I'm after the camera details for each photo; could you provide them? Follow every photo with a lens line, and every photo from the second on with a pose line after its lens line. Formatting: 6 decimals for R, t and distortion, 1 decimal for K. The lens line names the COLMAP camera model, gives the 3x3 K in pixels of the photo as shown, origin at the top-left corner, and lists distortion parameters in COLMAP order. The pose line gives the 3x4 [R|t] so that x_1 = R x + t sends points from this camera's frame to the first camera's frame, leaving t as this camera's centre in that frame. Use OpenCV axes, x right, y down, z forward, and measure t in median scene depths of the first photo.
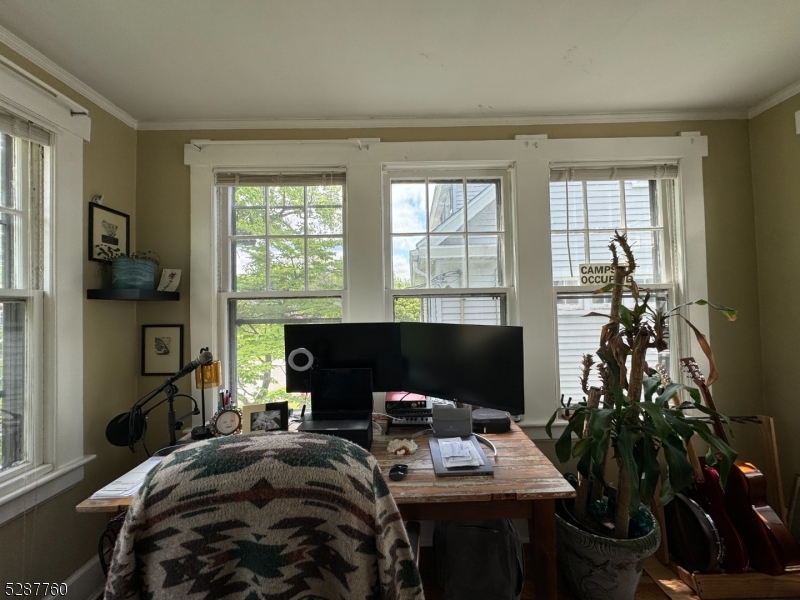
lens RADIAL K [[321.1, 0, 399.5], [0, 321.1, 298.3], [0, 0, 1]] dist [-0.000311, 0.000211]
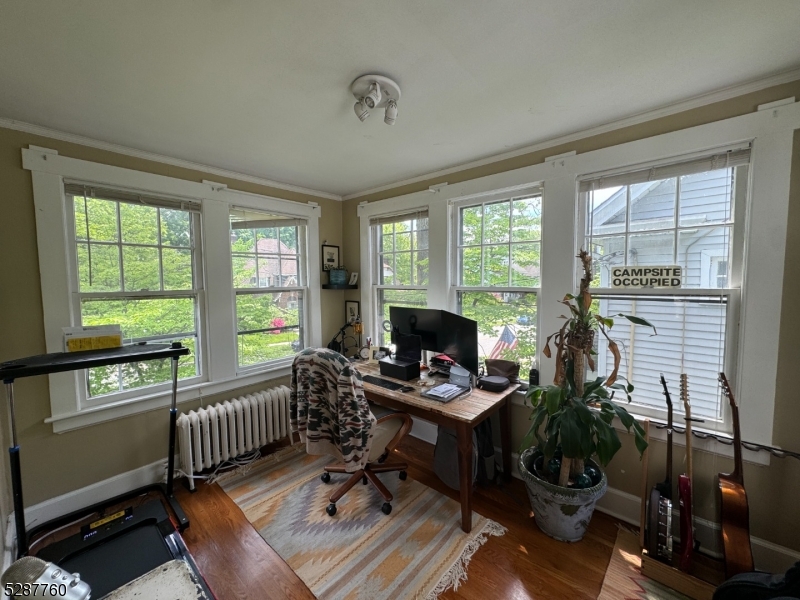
lens RADIAL K [[321.1, 0, 399.5], [0, 321.1, 298.3], [0, 0, 1]] dist [-0.000311, 0.000211]
pose [[0.745791, 0.055713, -0.663846, 0.829703], [0.011111, 0.995318, 0.096015, -0.126805], [0.666087, -0.078983, 0.741680, -0.281204]]
